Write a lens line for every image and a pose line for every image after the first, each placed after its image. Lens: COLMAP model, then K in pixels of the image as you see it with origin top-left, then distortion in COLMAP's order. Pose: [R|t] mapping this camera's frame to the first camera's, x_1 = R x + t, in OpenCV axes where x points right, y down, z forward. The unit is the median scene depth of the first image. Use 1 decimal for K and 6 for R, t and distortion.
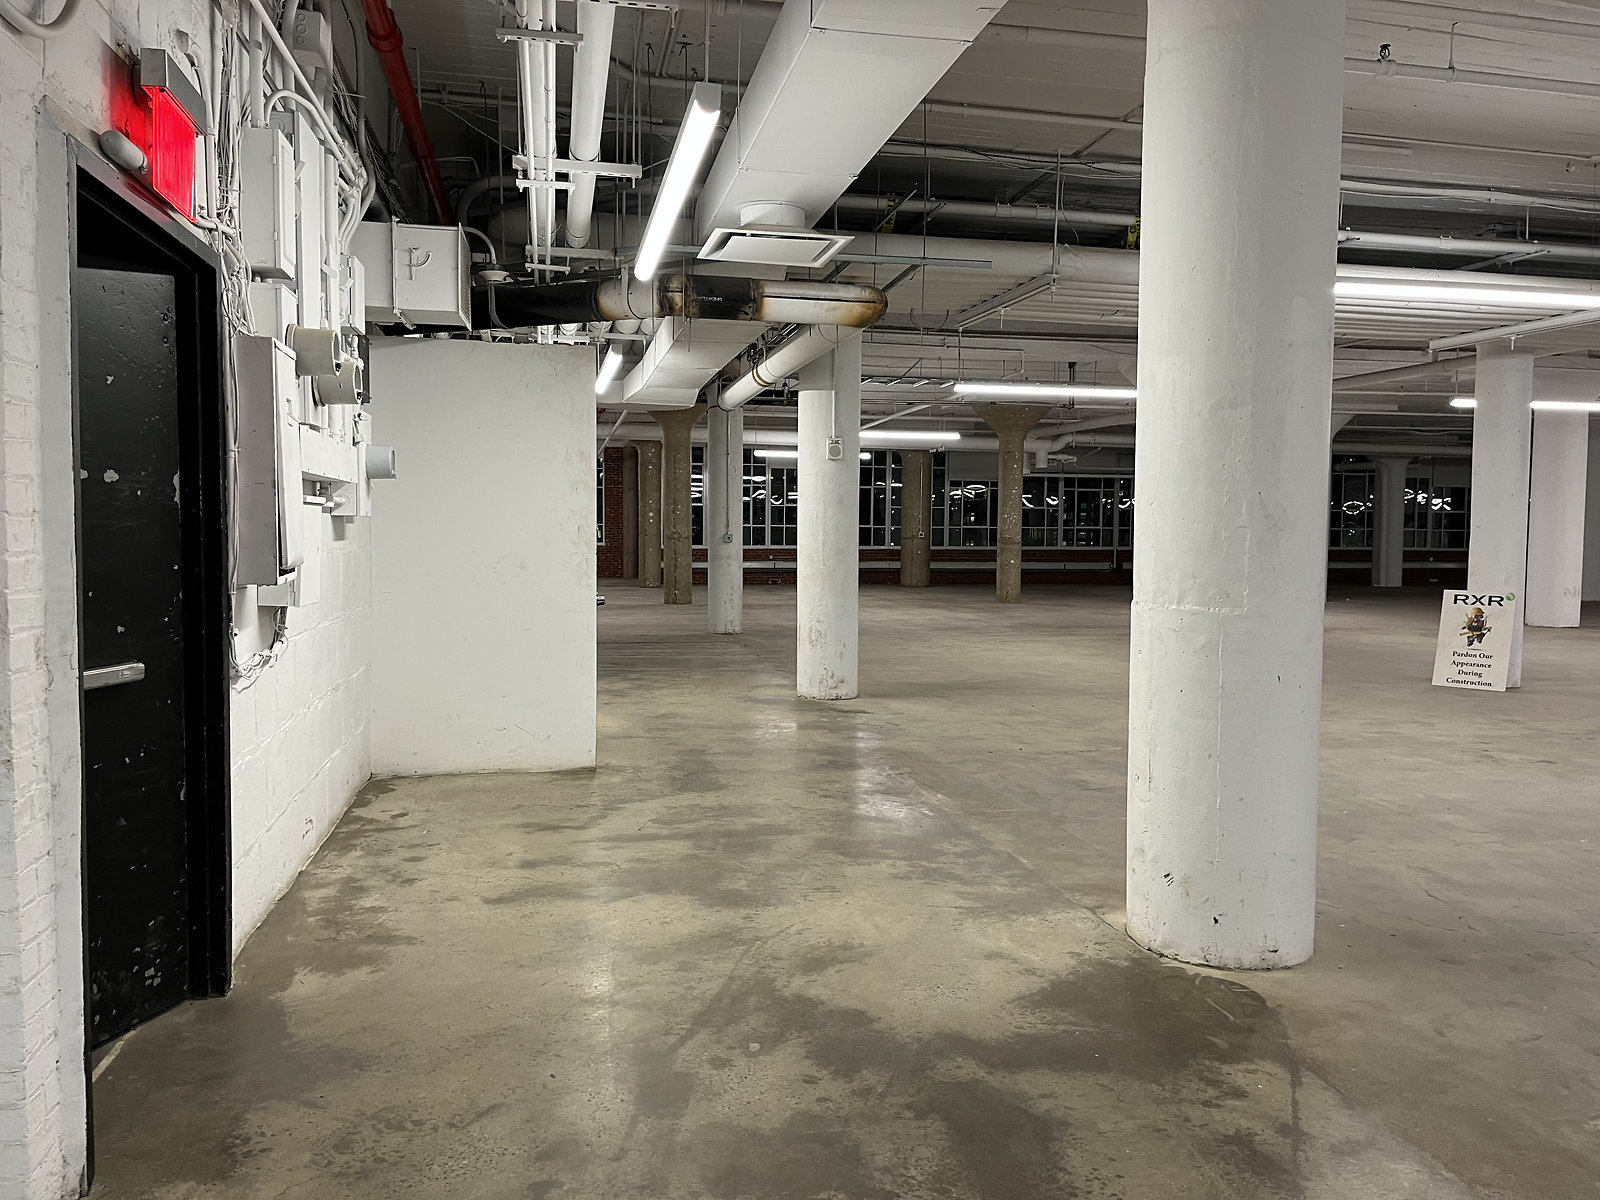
lens RADIAL K [[1213.1, 0, 801.0], [0, 1213.1, 595.4], [0, 0, 1]] dist [0.092521, -0.122246]
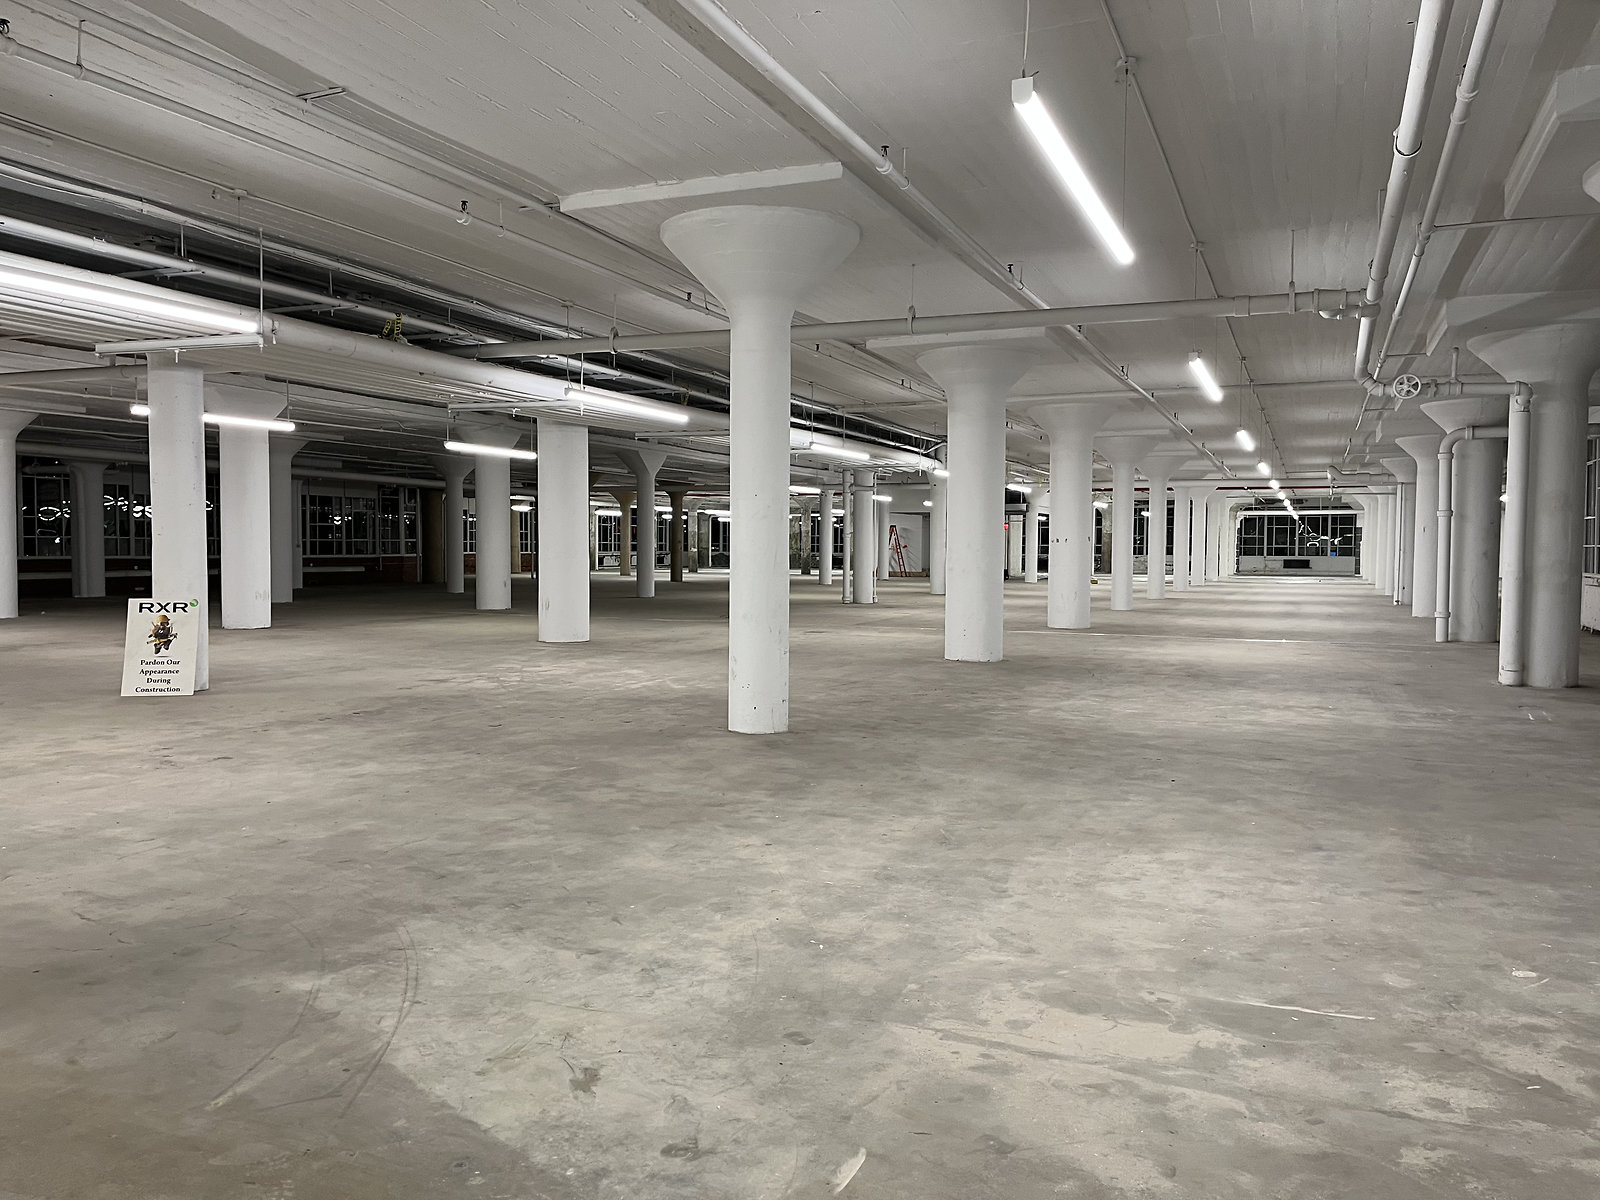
lens RADIAL K [[1216.7, 0, 803.6], [0, 1216.7, 595.5], [0, 0, 1]] dist [0.081560, -0.115265]
pose [[0.571607, -0.040398, 0.819532, 0.036163], [0.045525, 0.998810, 0.017483, 0.000367], [-0.819264, 0.027316, 0.572766, -0.012747]]
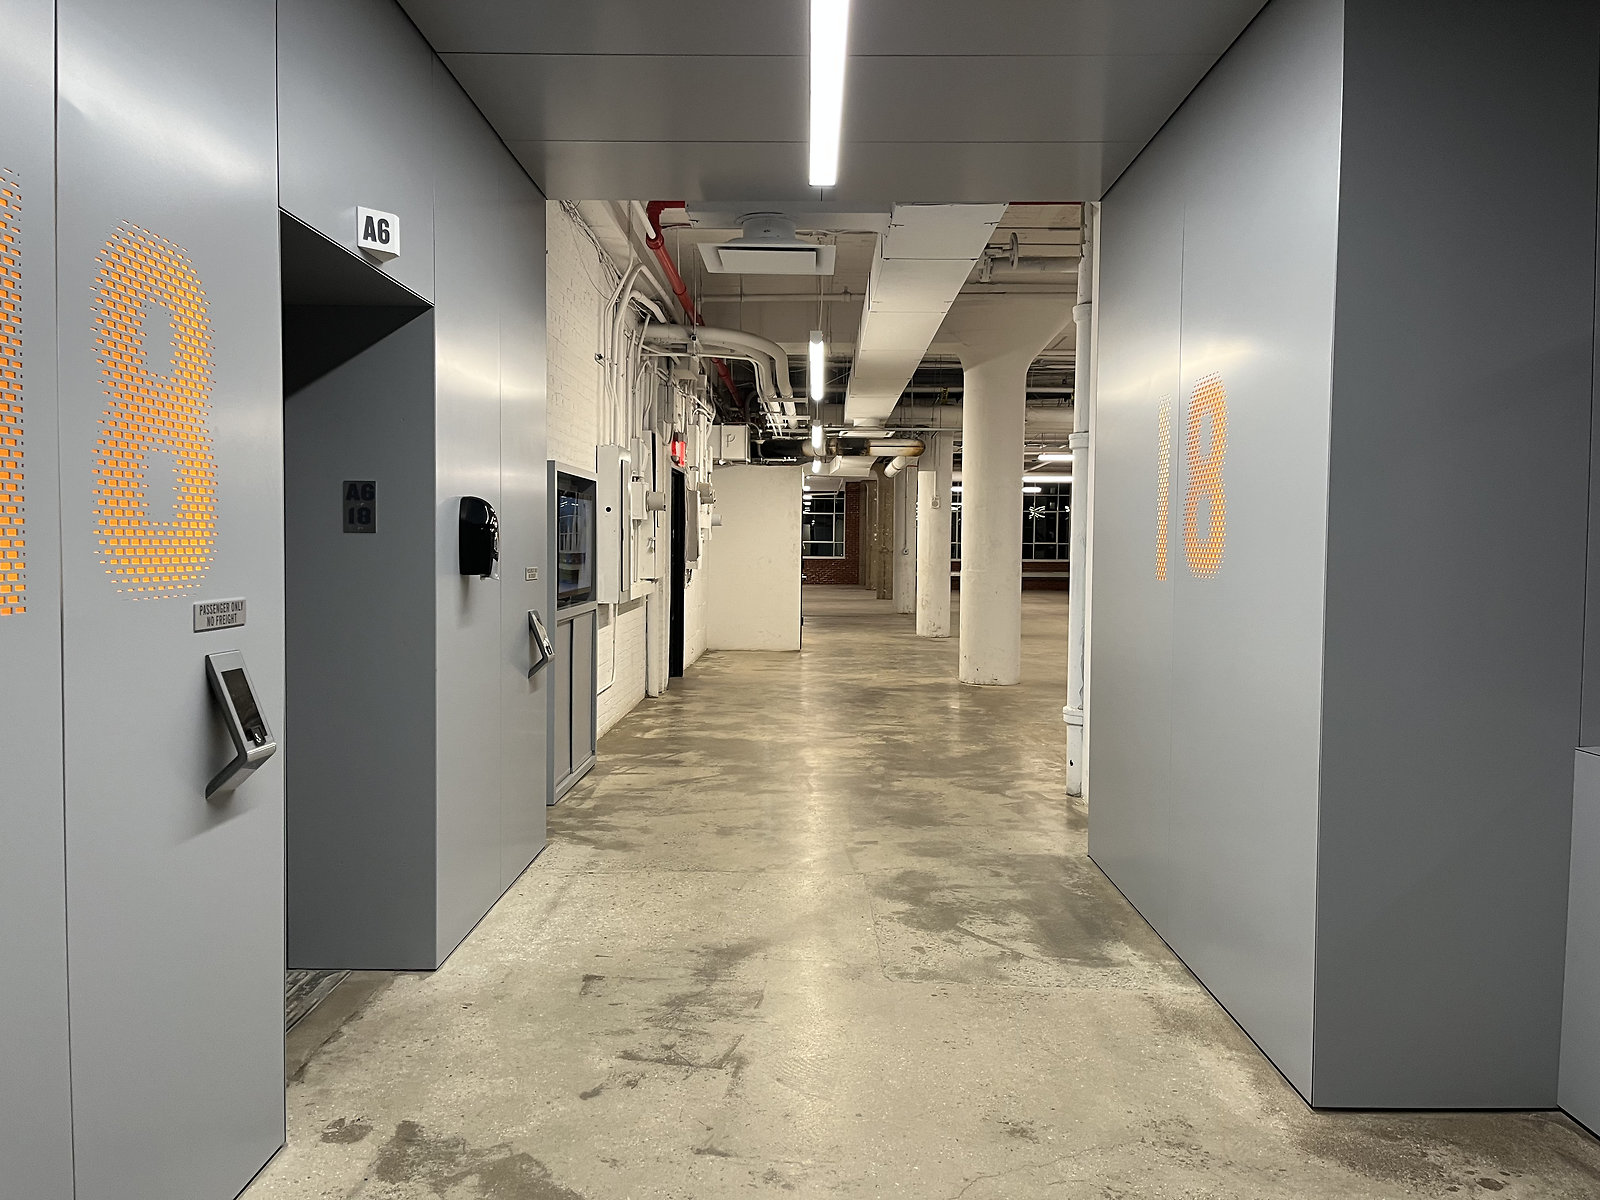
lens RADIAL K [[1213.1, 0, 801.0], [0, 1213.1, 595.4], [0, 0, 1]] dist [0.092521, -0.122246]
pose [[0.977079, 0.007901, -0.212732, 0.293828], [-0.011015, 0.999849, -0.013457, 0.065233], [0.212594, 0.015492, 0.977018, -1.136478]]
